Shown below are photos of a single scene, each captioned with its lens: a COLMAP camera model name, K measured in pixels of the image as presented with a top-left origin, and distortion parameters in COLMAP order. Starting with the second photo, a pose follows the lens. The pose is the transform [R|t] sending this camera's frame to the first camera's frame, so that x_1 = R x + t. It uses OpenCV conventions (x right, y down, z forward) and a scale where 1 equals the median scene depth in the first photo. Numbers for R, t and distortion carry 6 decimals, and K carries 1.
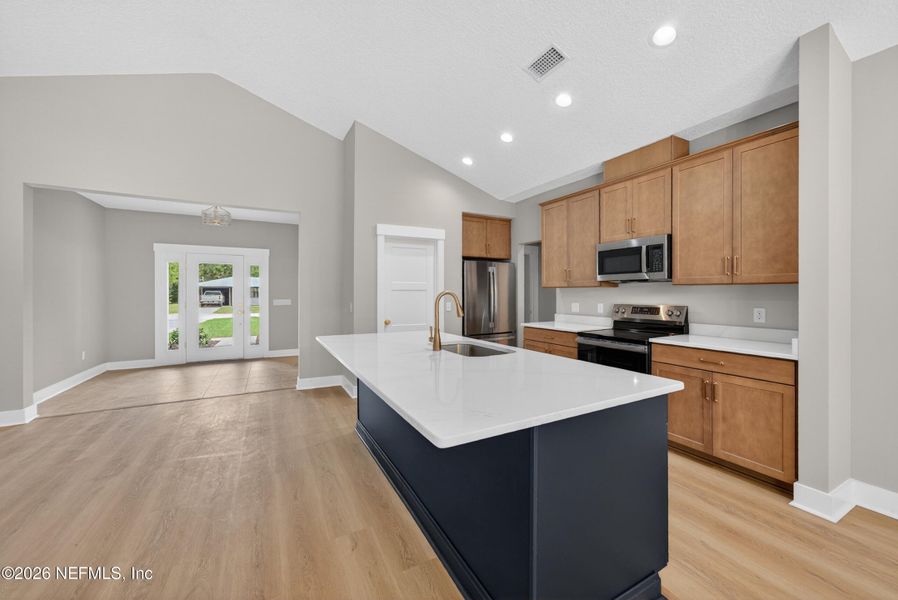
lens RADIAL K [[348.7, 0, 457.6], [0, 348.7, 292.9], [0, 0, 1]] dist [0.009540, 0.000009]
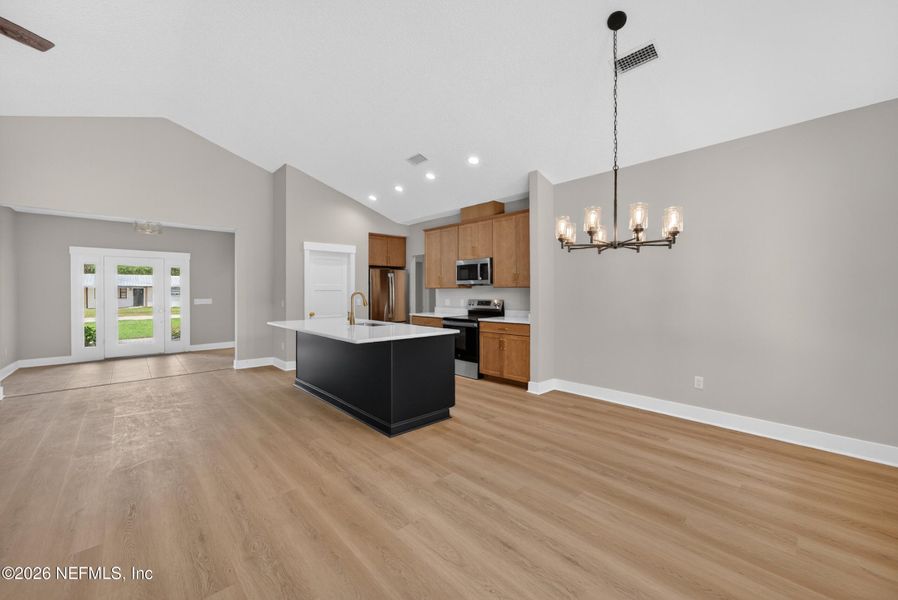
lens RADIAL K [[359.5, 0, 456.0], [0, 359.5, 291.7], [0, 0, 1]] dist [-0.011806, 0.000359]
pose [[0.970500, -0.002510, 0.241089, 0.008033], [0.002705, 0.999996, -0.000478, -0.001758], [-0.241087, 0.001116, 0.970503, -0.596496]]
